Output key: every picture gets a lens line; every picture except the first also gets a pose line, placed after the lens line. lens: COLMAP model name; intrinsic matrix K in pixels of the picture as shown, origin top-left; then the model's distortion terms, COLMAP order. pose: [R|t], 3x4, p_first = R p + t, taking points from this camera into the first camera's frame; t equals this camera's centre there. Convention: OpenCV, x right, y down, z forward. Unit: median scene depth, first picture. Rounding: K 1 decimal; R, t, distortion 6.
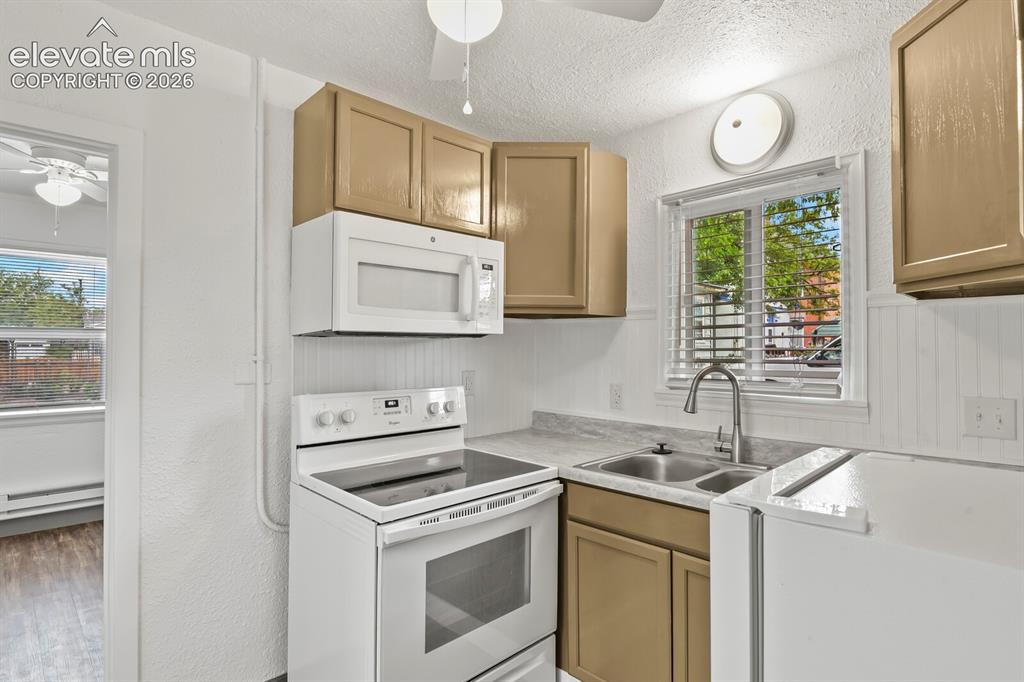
lens RADIAL K [[495.6, 0, 512.6], [0, 495.6, 344.4], [0, 0, 1]] dist [-0.013644, -0.002175]
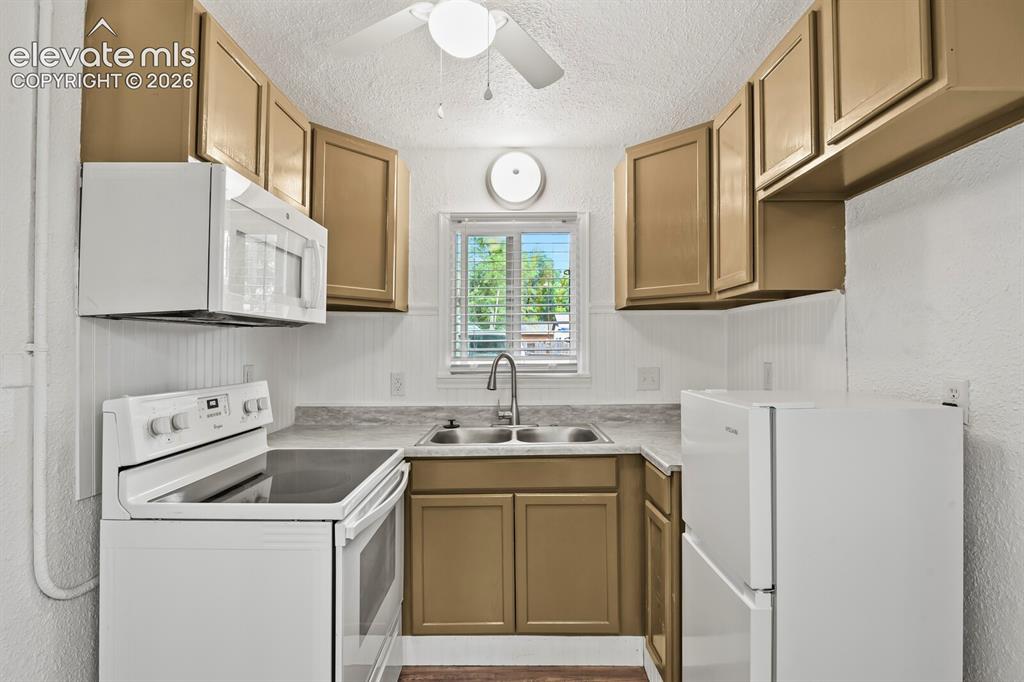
lens RADIAL K [[495.6, 0, 504.8], [0, 495.6, 338.9], [0, 0, 1]] dist [-0.013644, -0.002175]
pose [[0.704840, 0.009719, 0.709299, -0.476744], [-0.002964, 0.999938, -0.010756, 0.018745], [-0.709360, 0.005479, 0.704825, 0.071479]]
